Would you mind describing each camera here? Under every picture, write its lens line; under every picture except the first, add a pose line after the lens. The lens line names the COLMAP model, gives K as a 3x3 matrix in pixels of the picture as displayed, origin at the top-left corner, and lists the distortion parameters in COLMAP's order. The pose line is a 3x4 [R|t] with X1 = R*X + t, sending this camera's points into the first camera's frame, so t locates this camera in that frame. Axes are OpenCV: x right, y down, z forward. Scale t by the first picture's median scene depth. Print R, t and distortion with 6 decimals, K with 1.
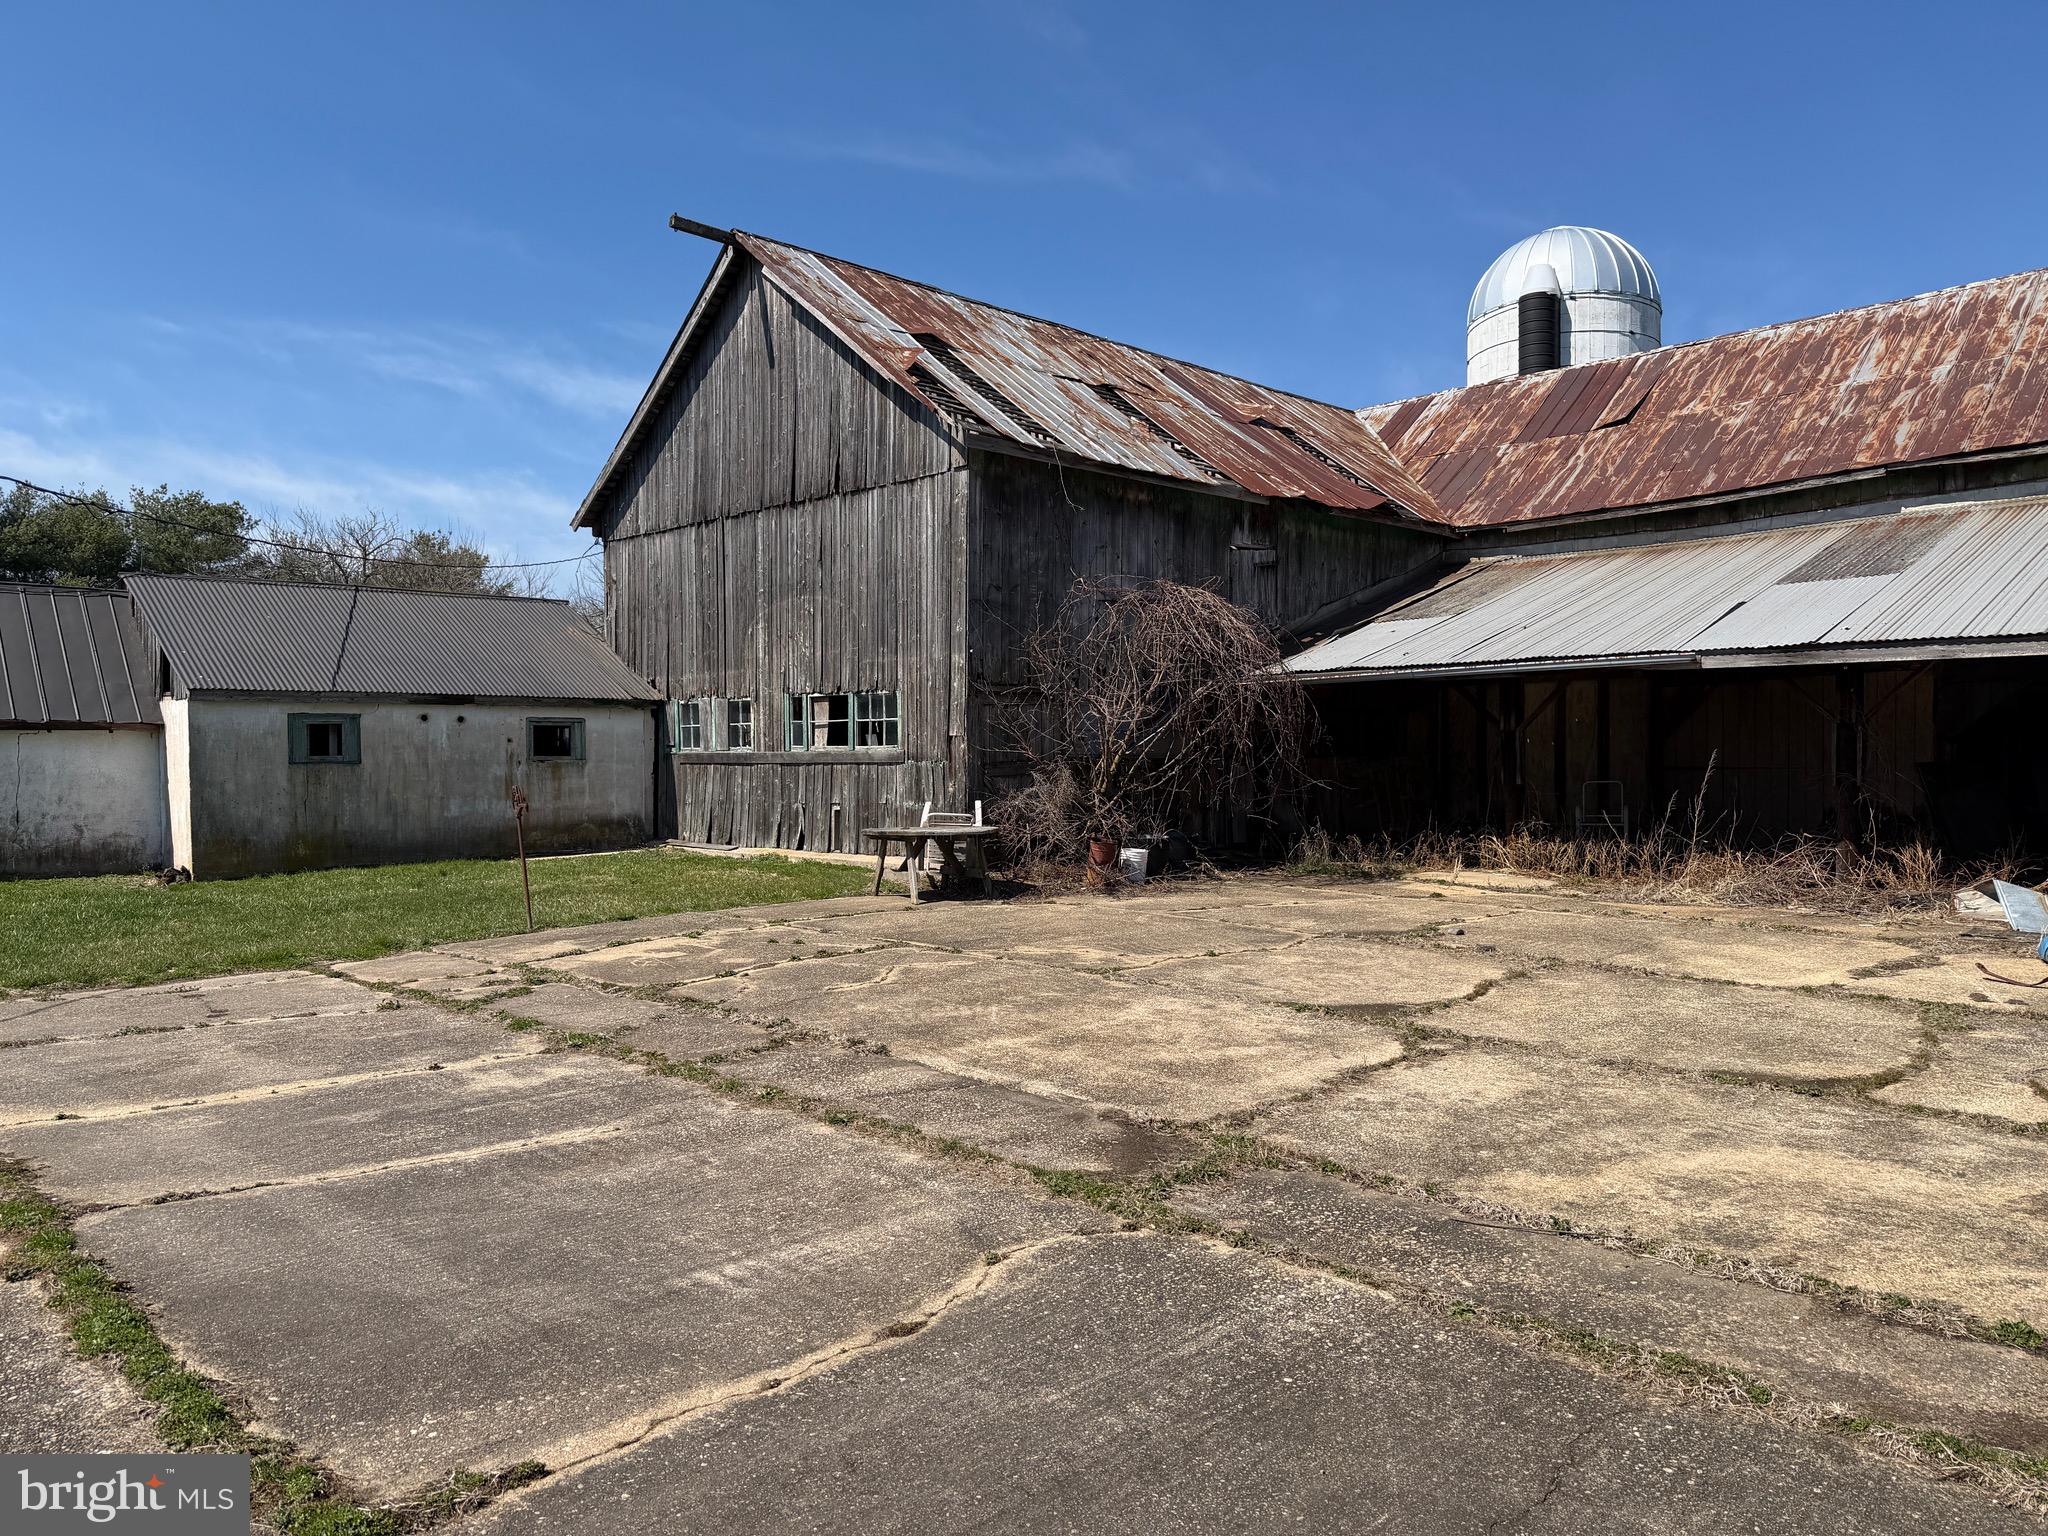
lens RADIAL K [[1421.7, 0, 1020.9], [0, 1421.7, 780.5], [0, 0, 1]] dist [0.048750, -0.032922]
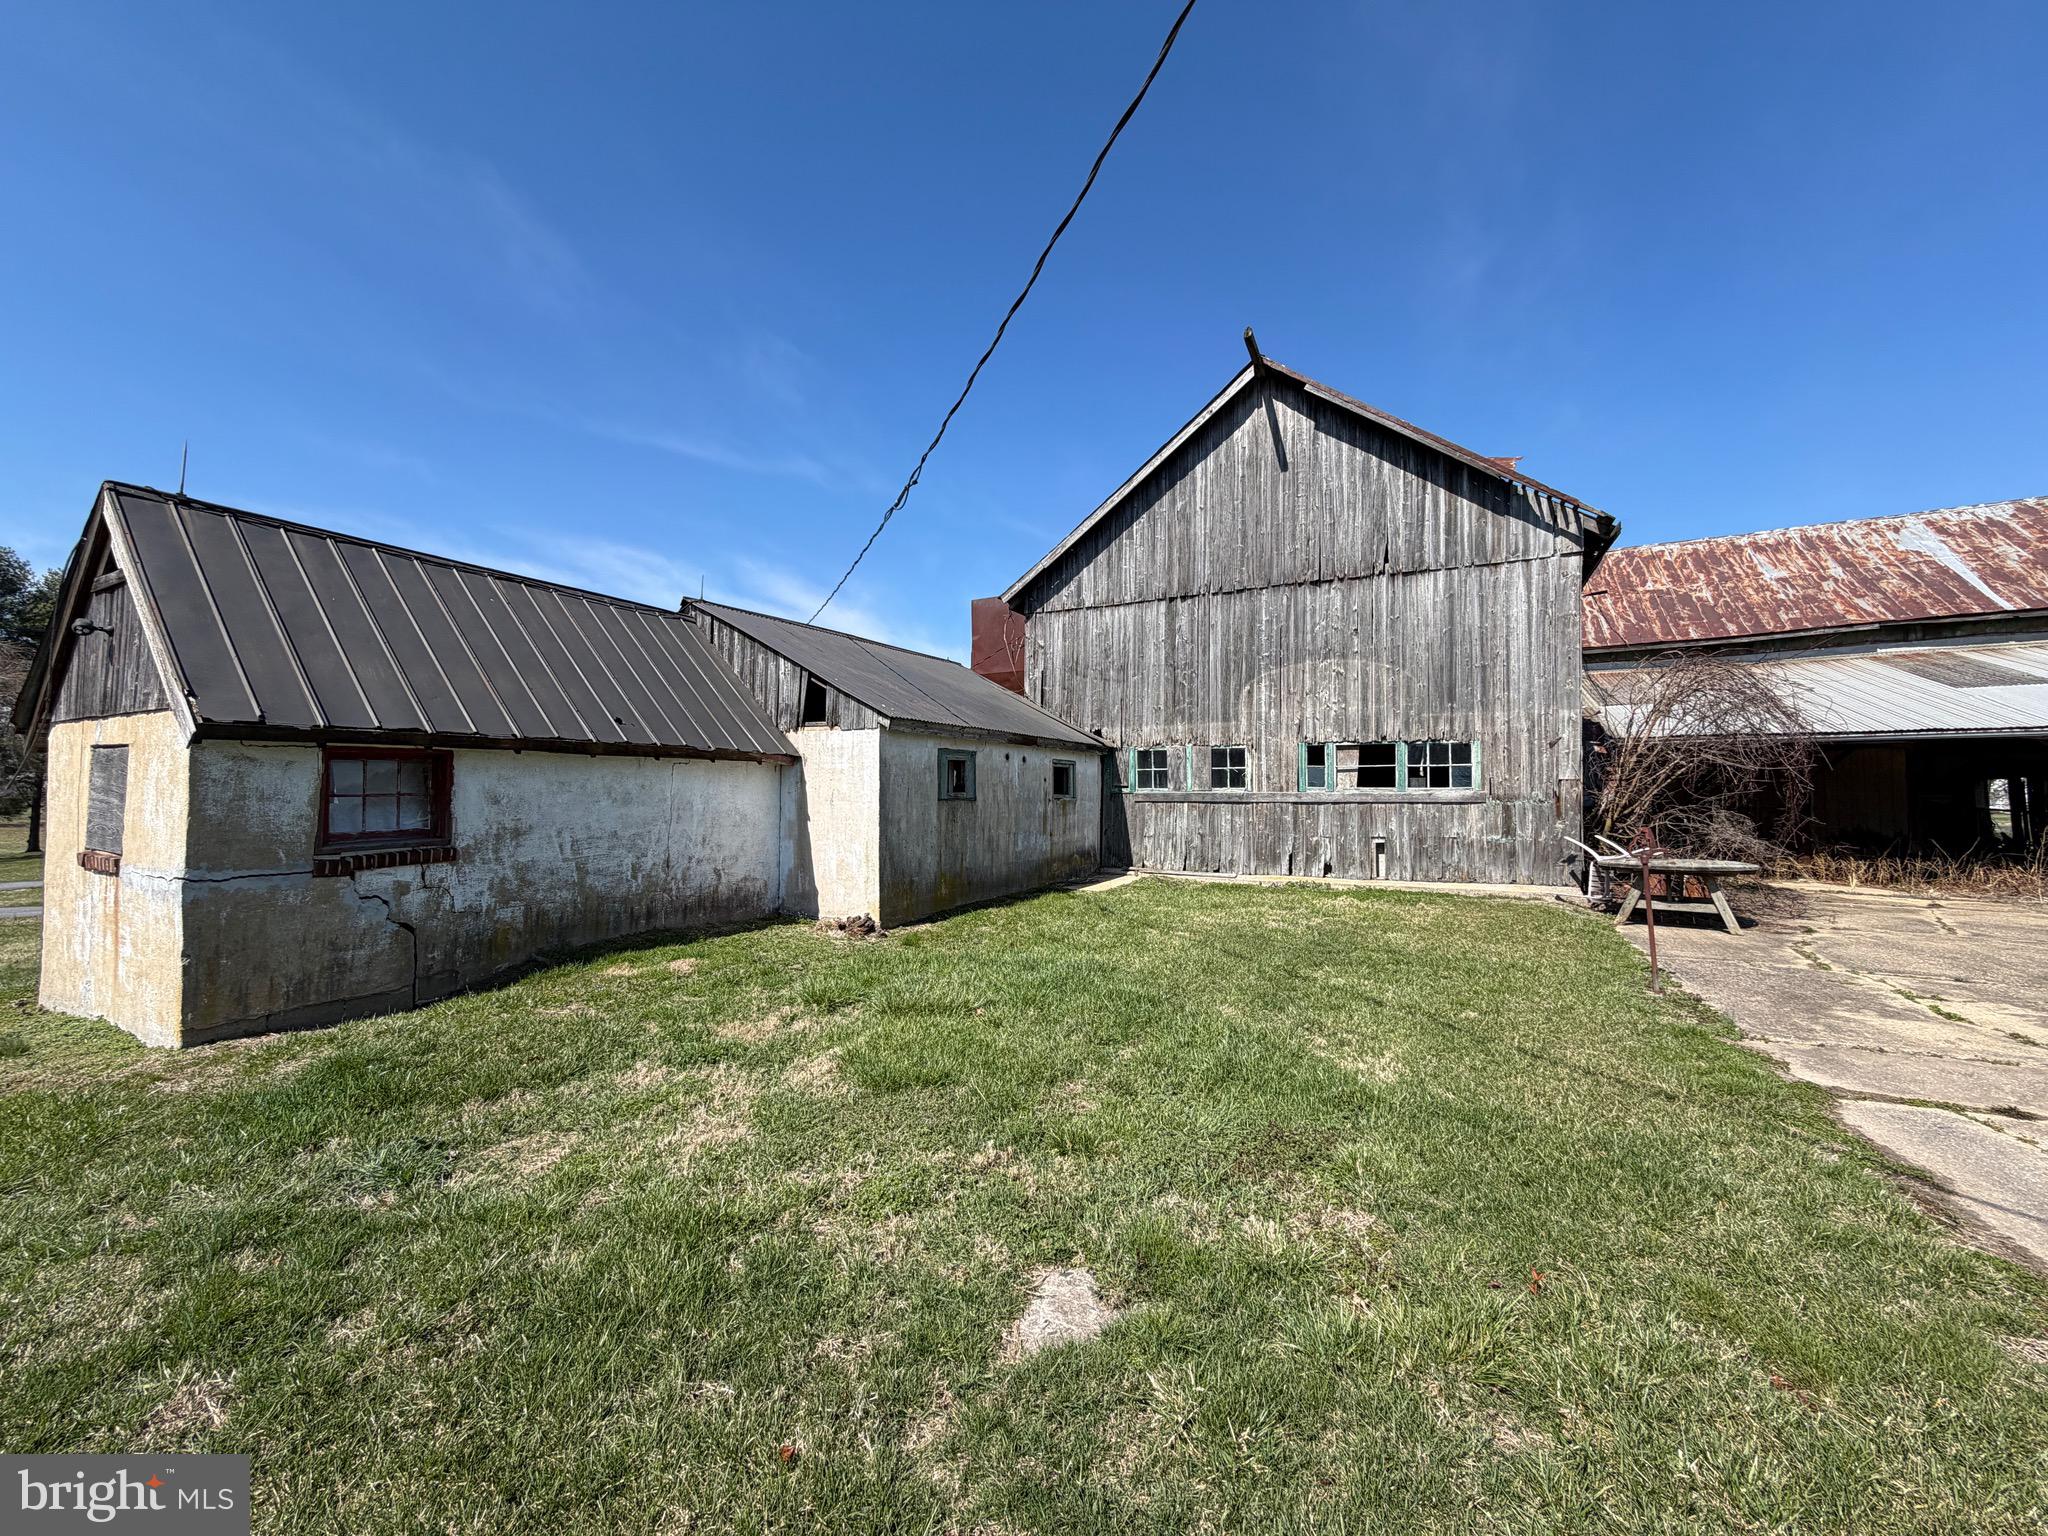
lens RADIAL K [[811.6, 0, 1028.8], [0, 811.6, 757.7], [0, 0, 1]] dist [0.003042, -0.000006]
pose [[0.951045, 0.022465, 0.308235, -0.591267], [-0.001075, 0.997589, -0.069389, -0.002239], [-0.309051, 0.065661, 0.948776, 0.444289]]
